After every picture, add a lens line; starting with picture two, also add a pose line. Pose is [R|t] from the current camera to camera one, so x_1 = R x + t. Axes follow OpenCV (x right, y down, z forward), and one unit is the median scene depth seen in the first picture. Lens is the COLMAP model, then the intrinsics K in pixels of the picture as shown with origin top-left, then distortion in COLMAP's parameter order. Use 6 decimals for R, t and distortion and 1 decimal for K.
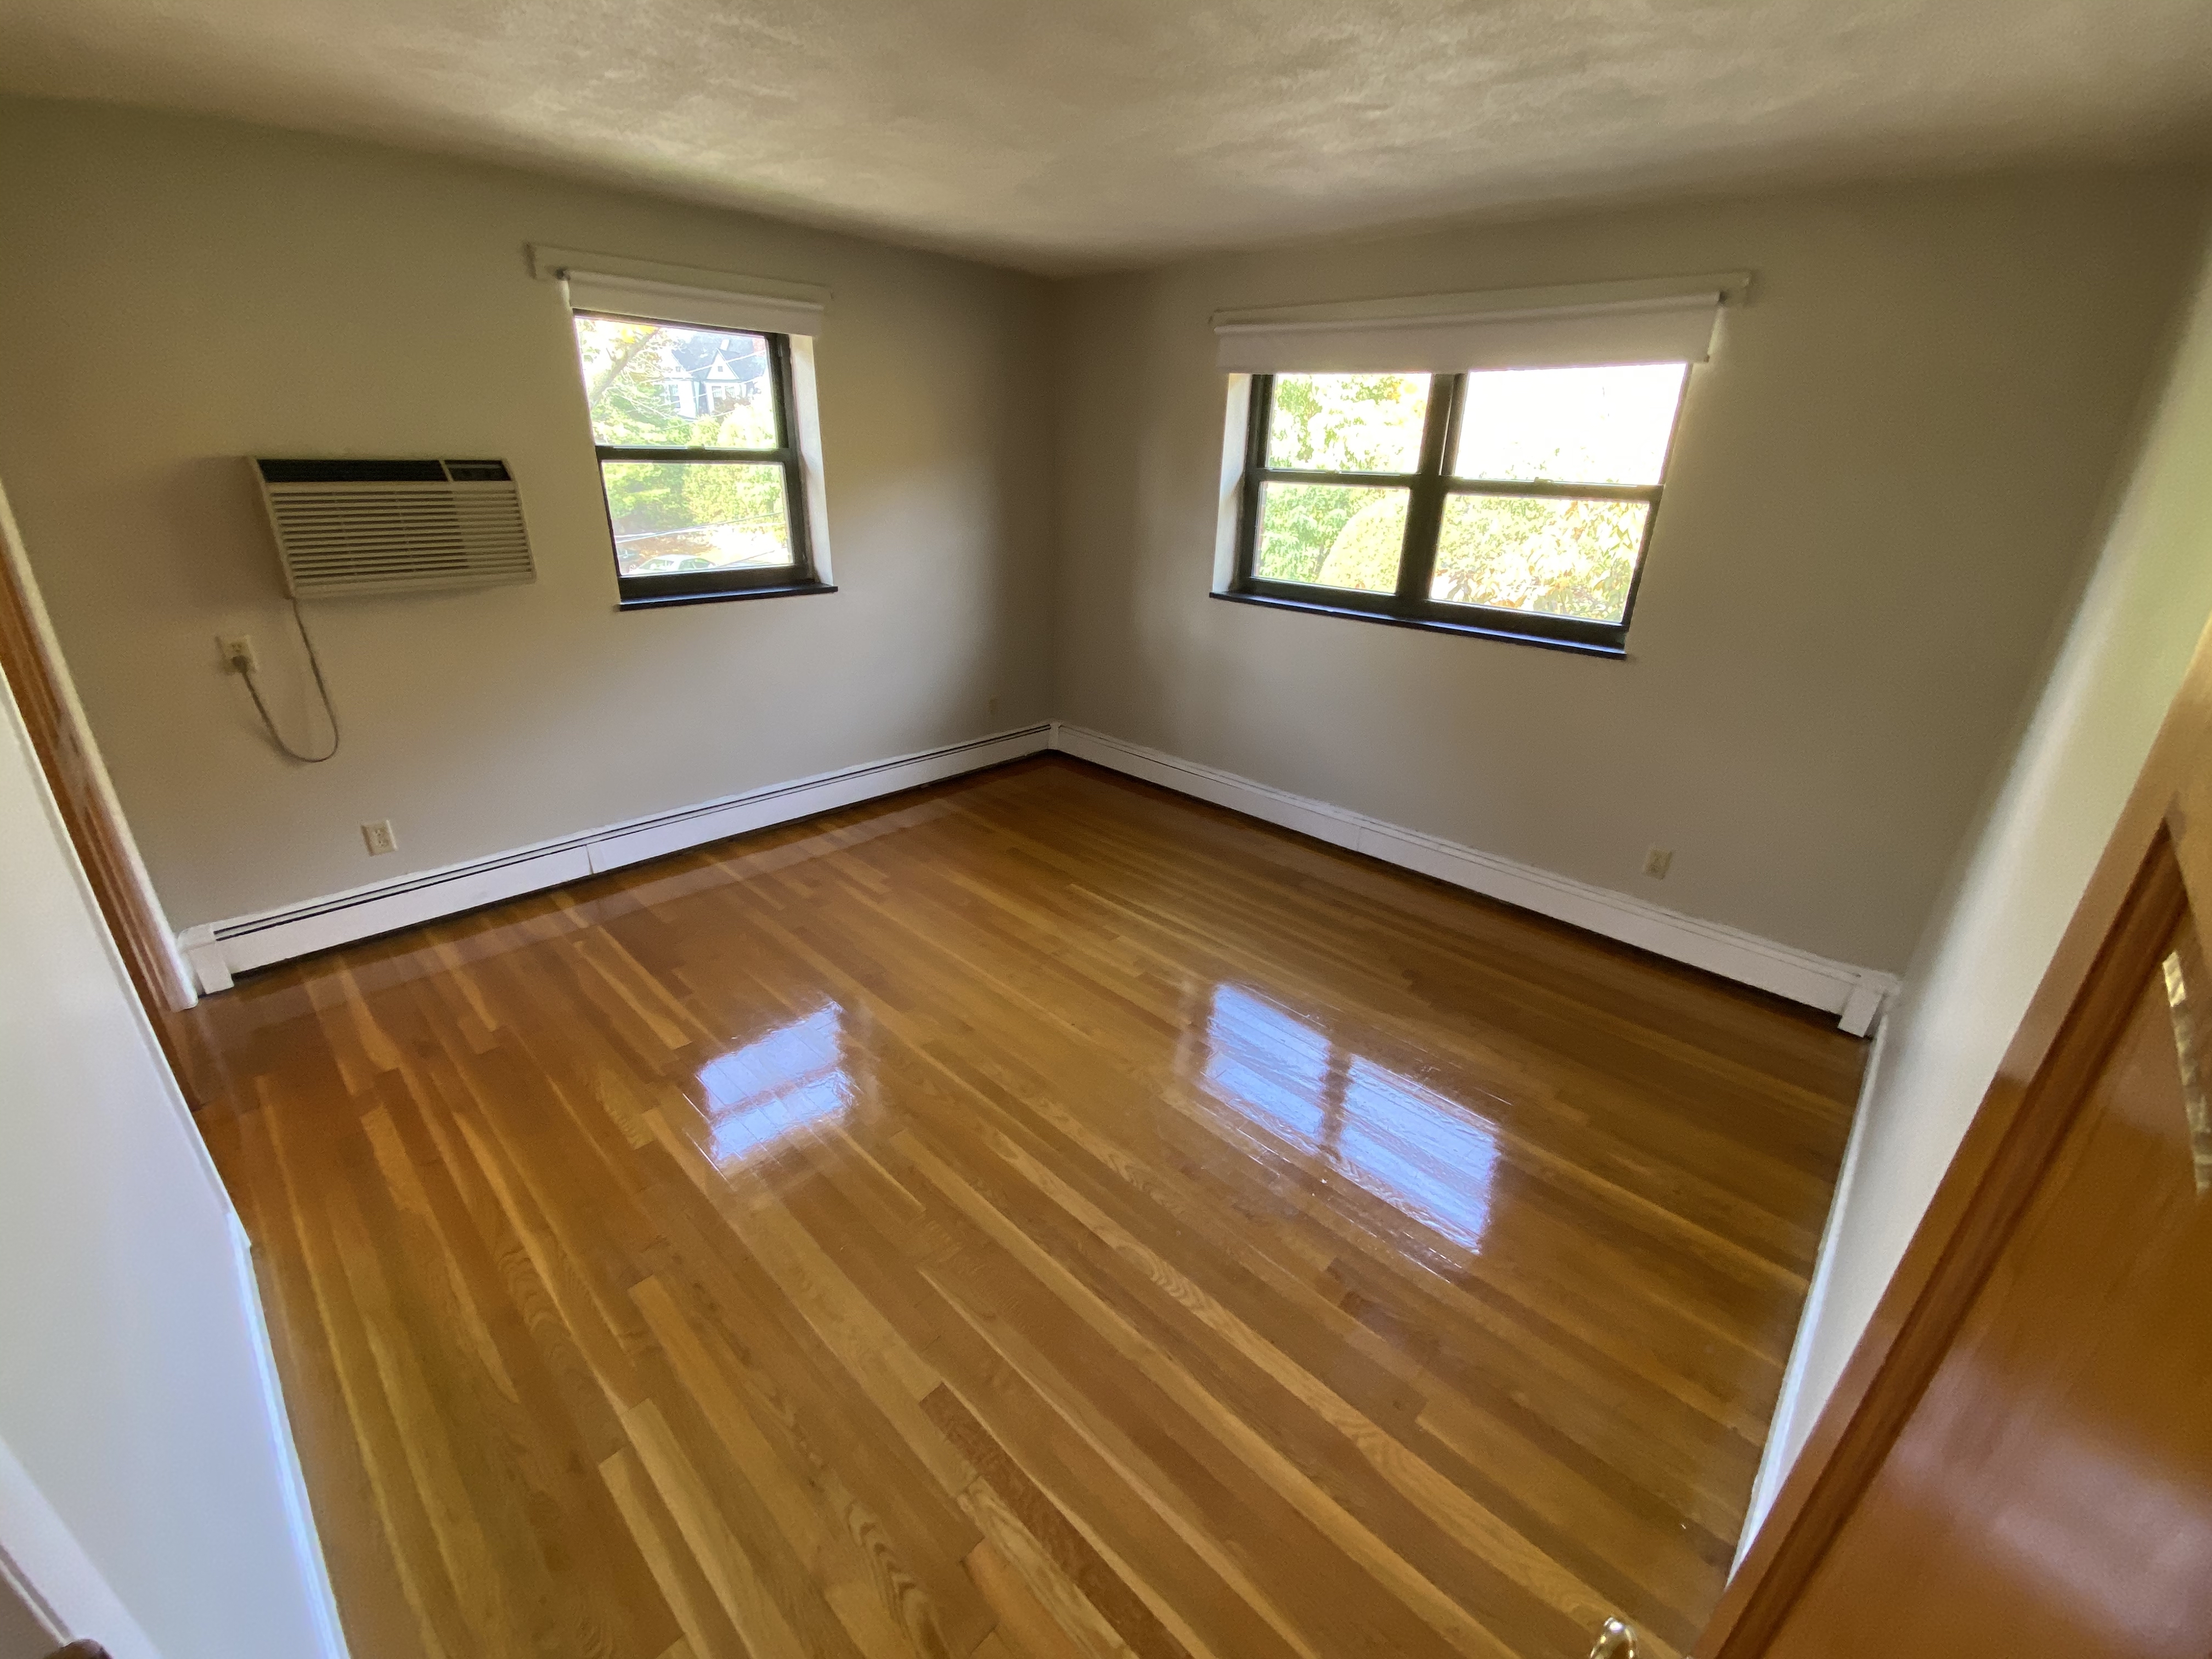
lens RADIAL K [[907.3, 0, 1106.0], [0, 907.3, 829.5], [0, 0, 1]] dist [-0.001087, -0.000073]
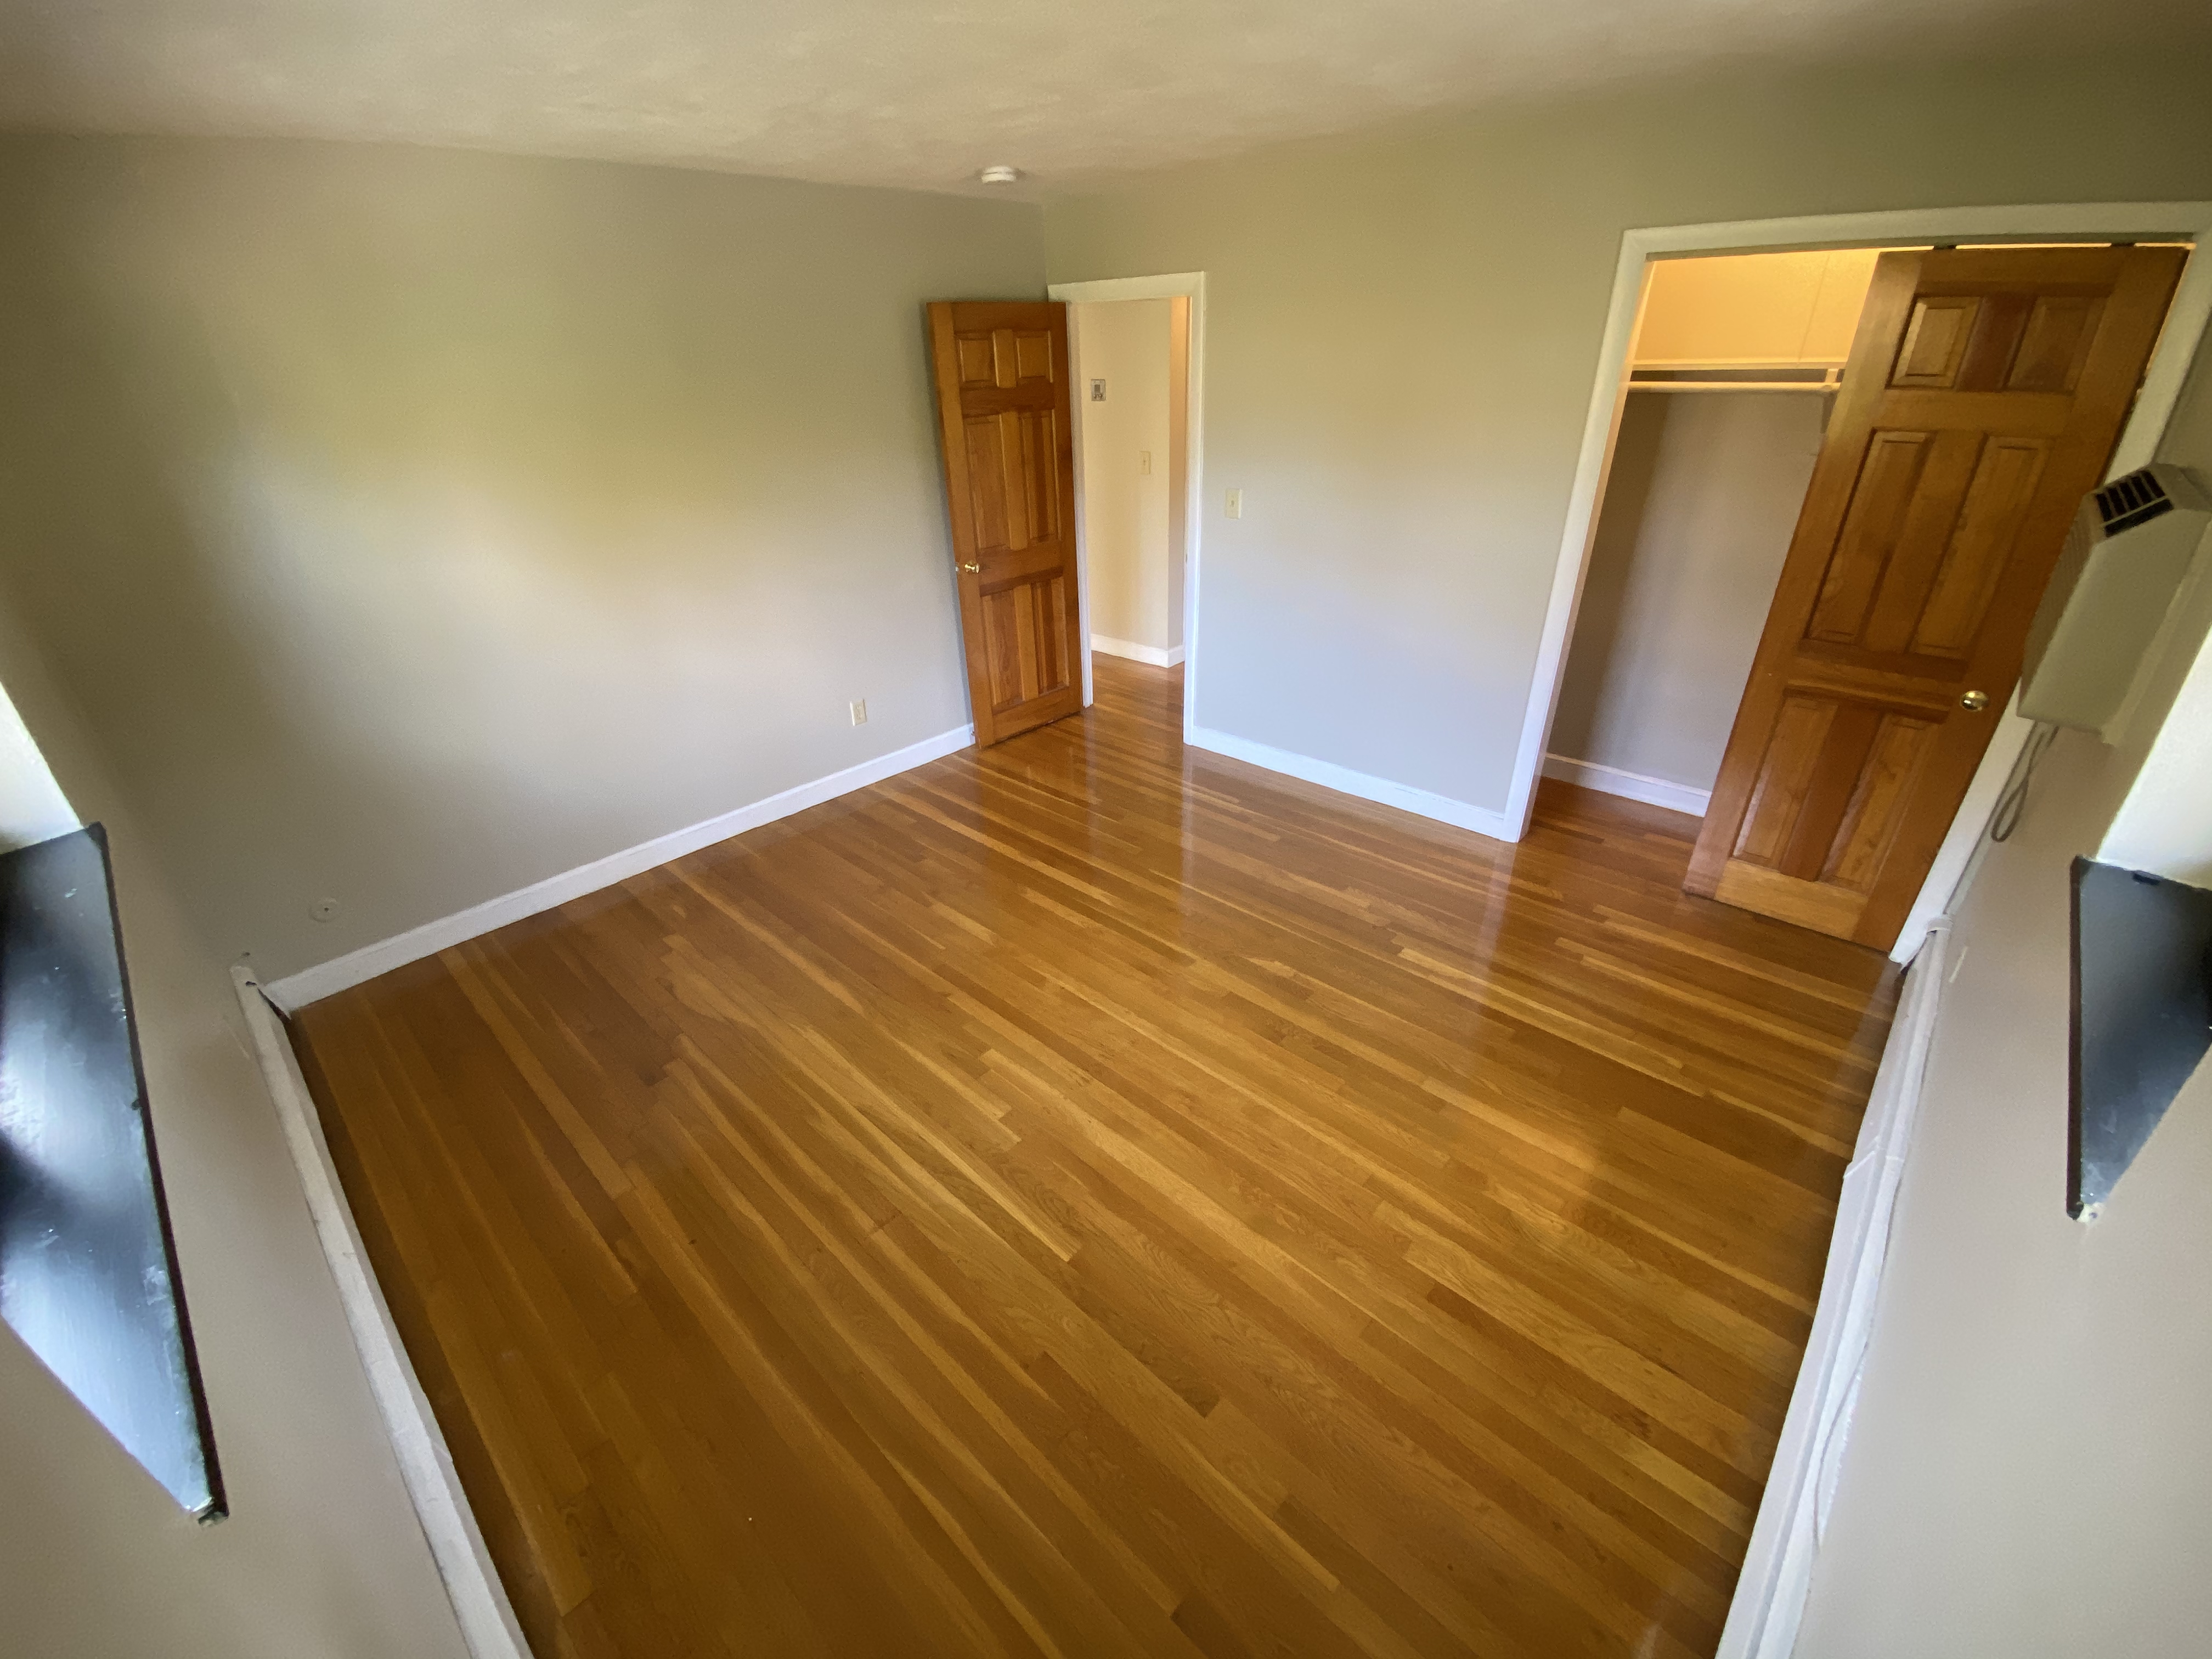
lens RADIAL K [[907.3, 0, 1106.0], [0, 907.3, 829.5], [0, 0, 1]] dist [-0.001087, -0.000073]
pose [[-0.999848, -0.002939, -0.017181, -0.070237], [-0.015173, 0.631910, 0.774893, -0.731966], [0.008579, 0.775036, -0.631859, 1.563284]]
